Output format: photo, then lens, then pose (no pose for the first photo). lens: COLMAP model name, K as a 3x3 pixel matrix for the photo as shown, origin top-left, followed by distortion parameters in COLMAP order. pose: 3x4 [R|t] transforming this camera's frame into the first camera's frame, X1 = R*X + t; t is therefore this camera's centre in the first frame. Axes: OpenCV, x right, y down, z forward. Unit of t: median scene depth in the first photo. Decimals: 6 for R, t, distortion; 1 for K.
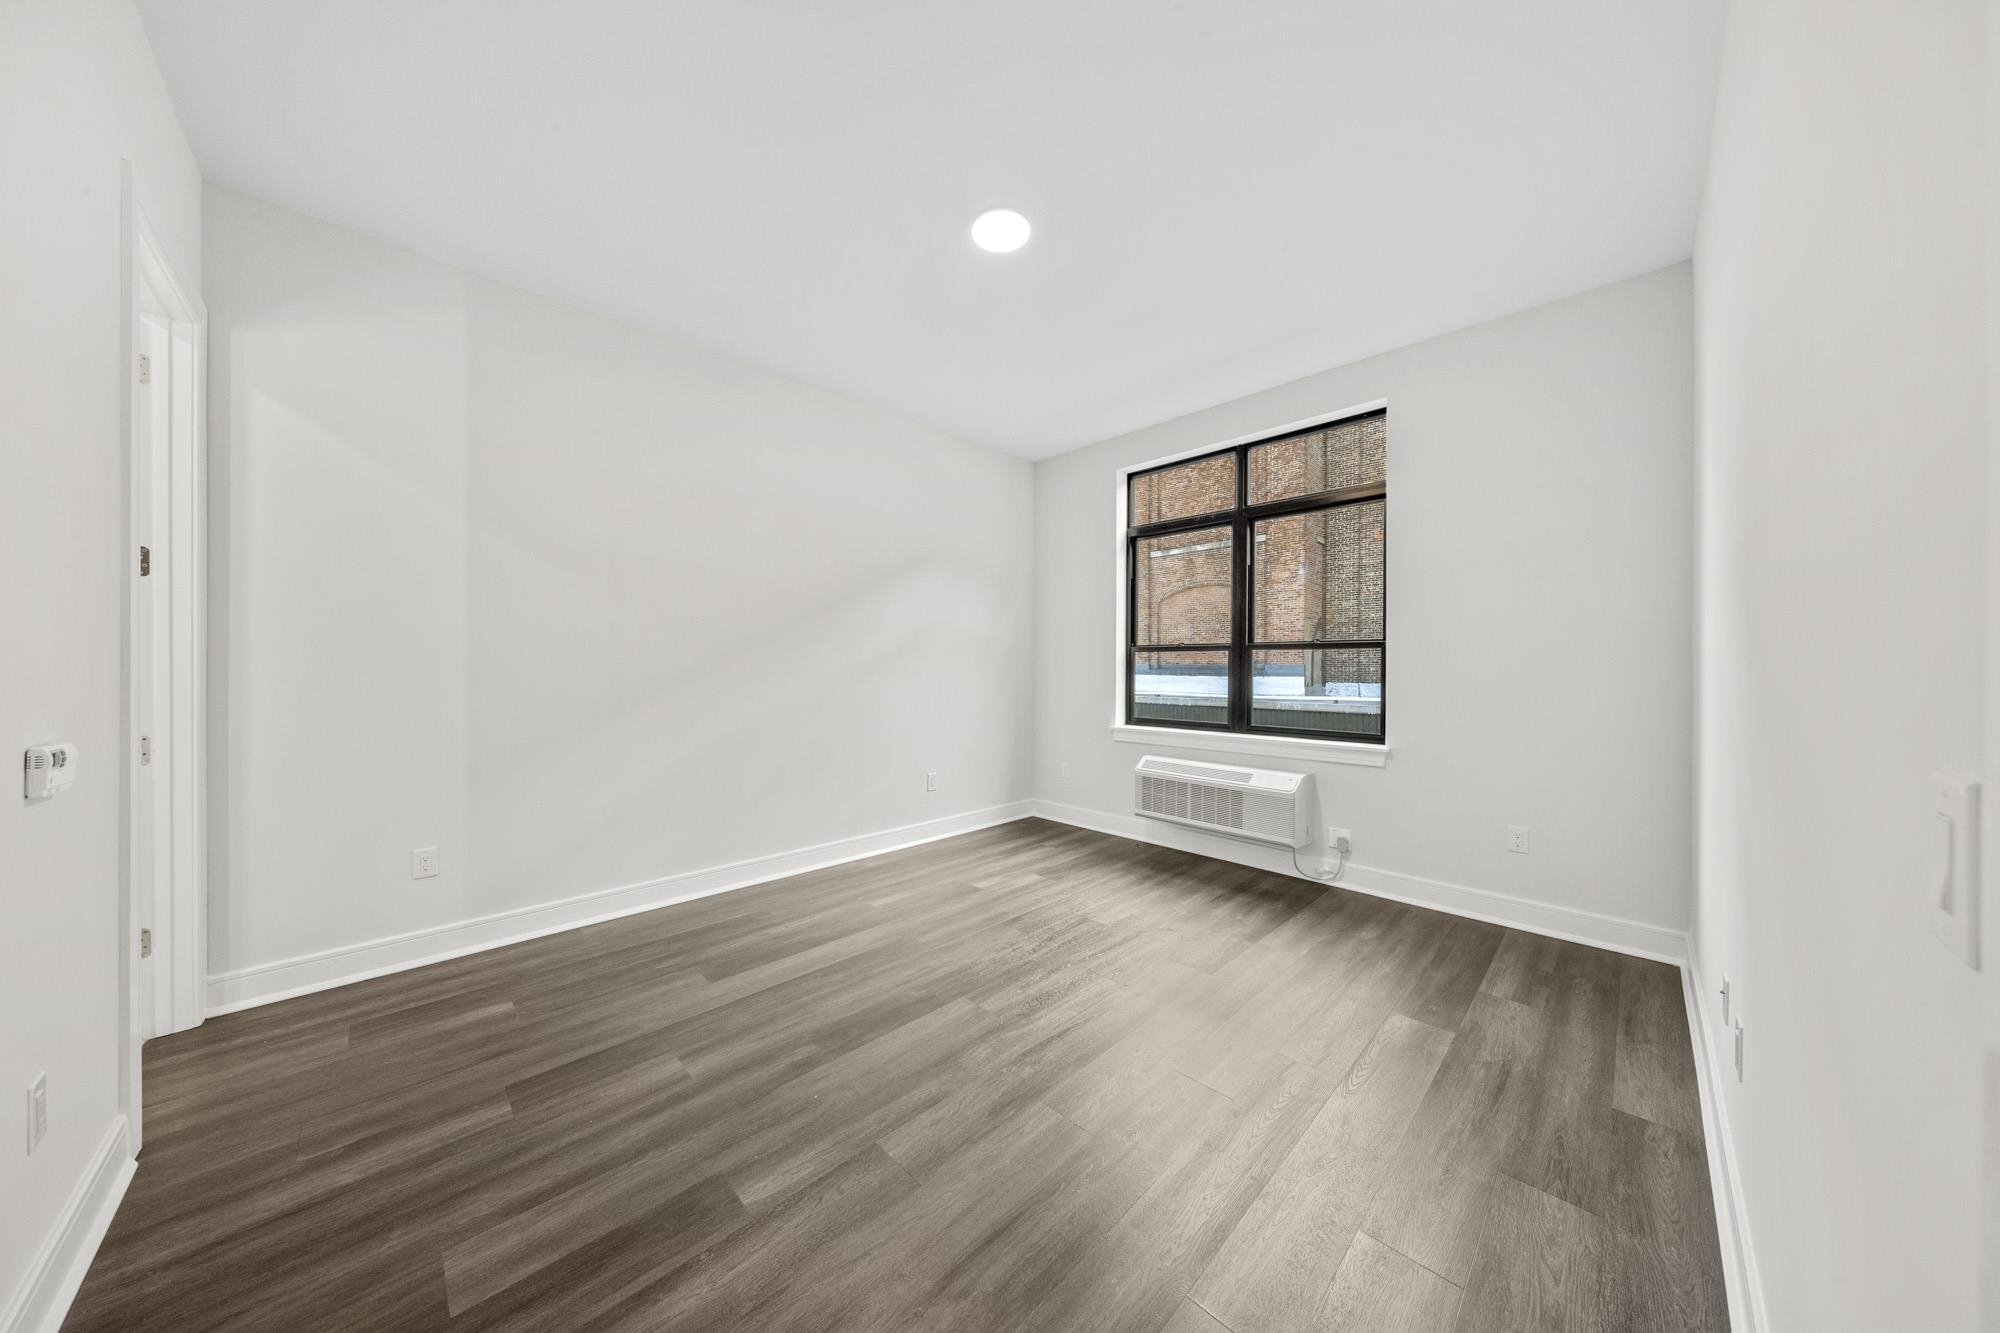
lens RADIAL K [[635.8, 0, 991.8], [0, 635.8, 662.1], [0, 0, 1]] dist [0.002431, -0.000490]
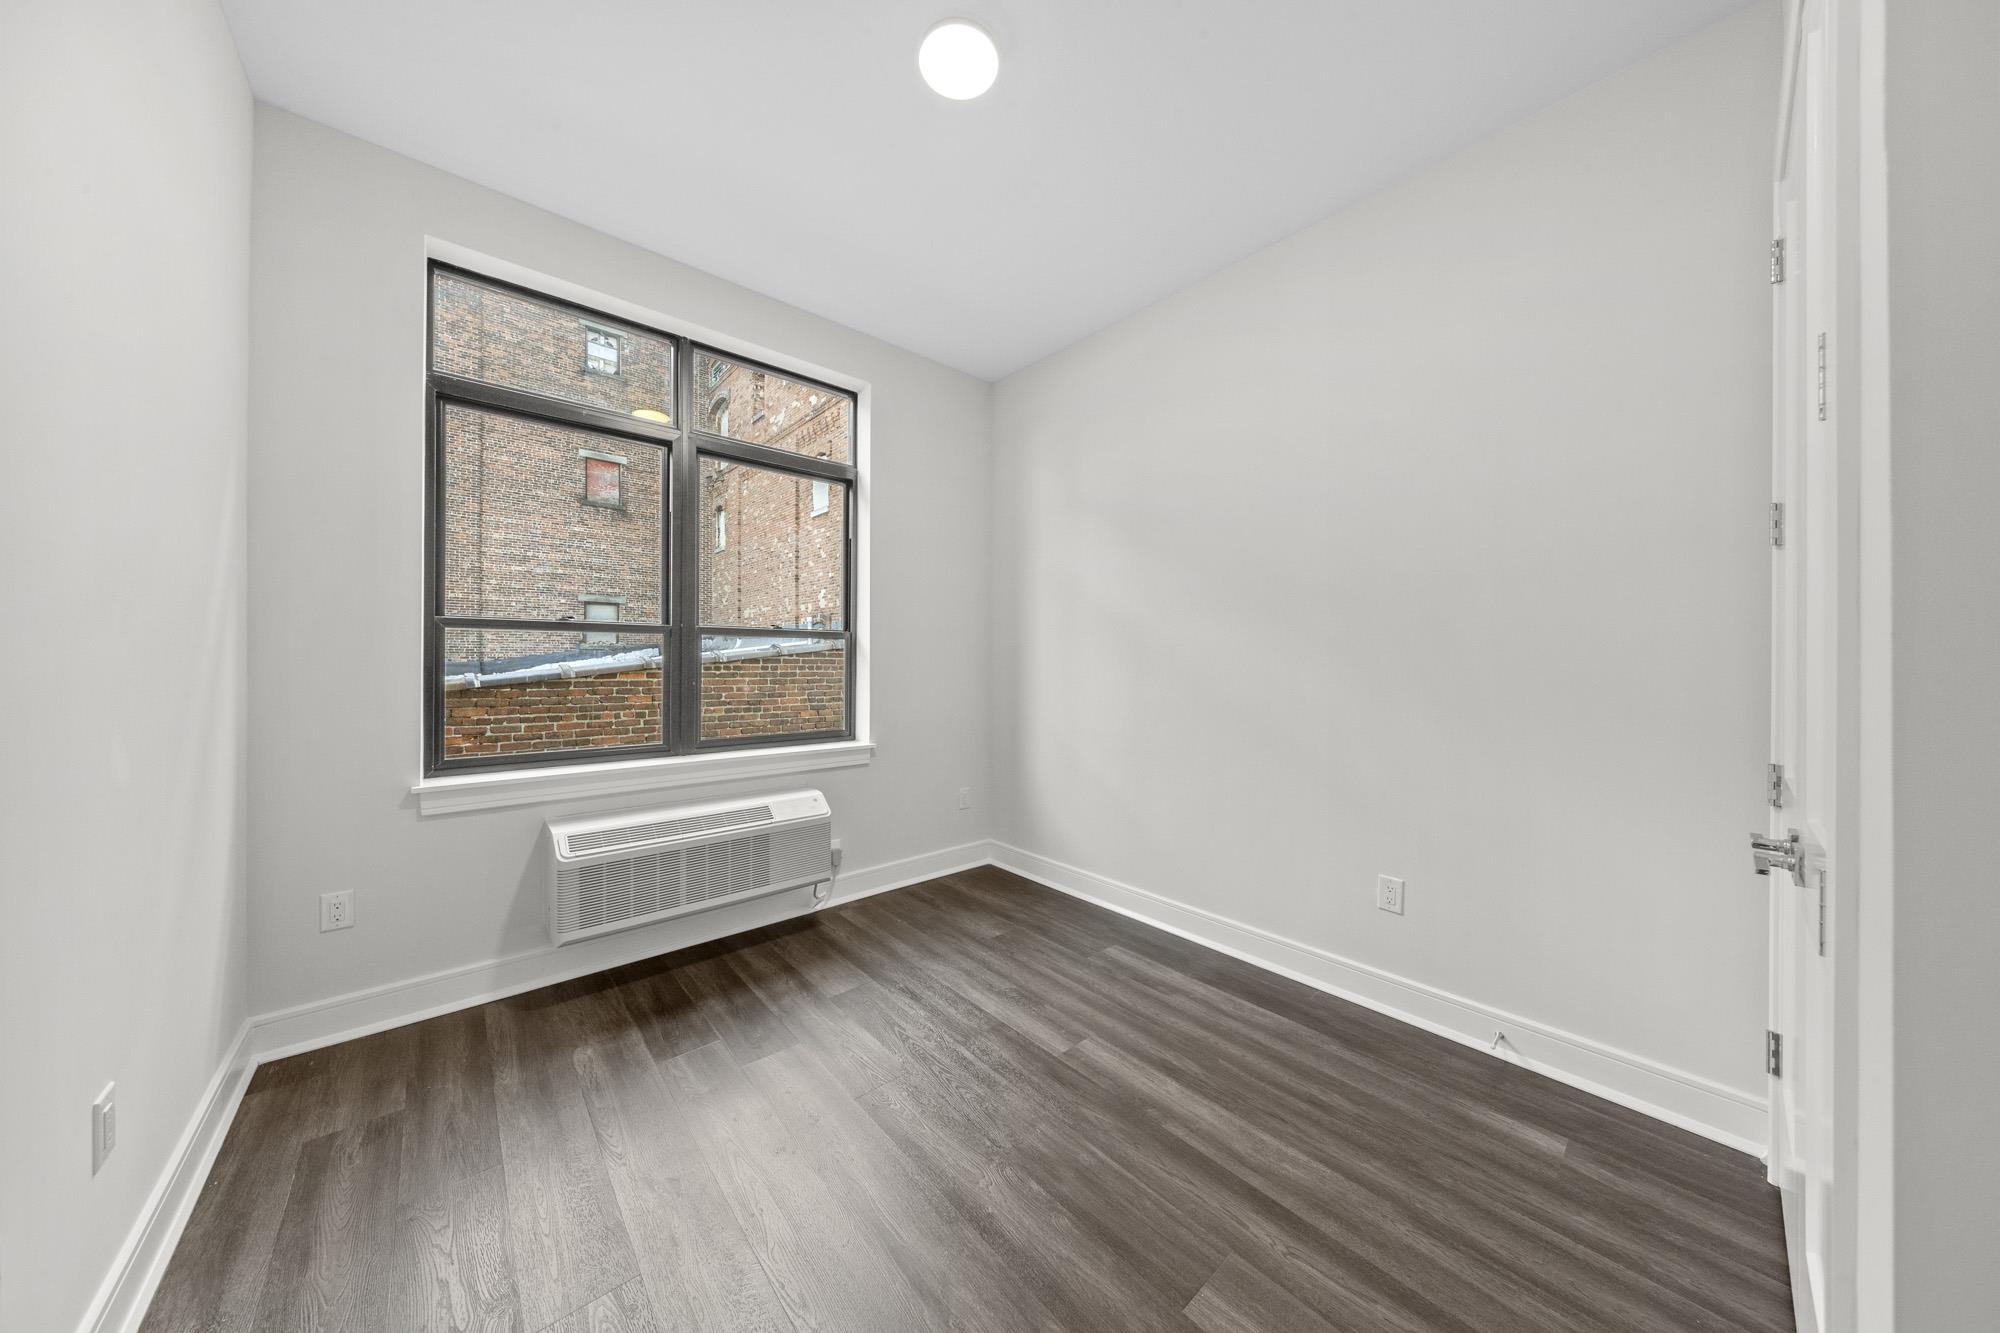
lens RADIAL K [[635.8, 0, 999.0], [0, 635.8, 654.2], [0, 0, 1]] dist [0.002431, -0.000490]
pose [[0.039666, -0.005641, 0.999197, -0.279472], [-0.017078, 0.999834, 0.006323, -0.008474], [-0.999067, -0.017315, 0.039563, 0.619801]]
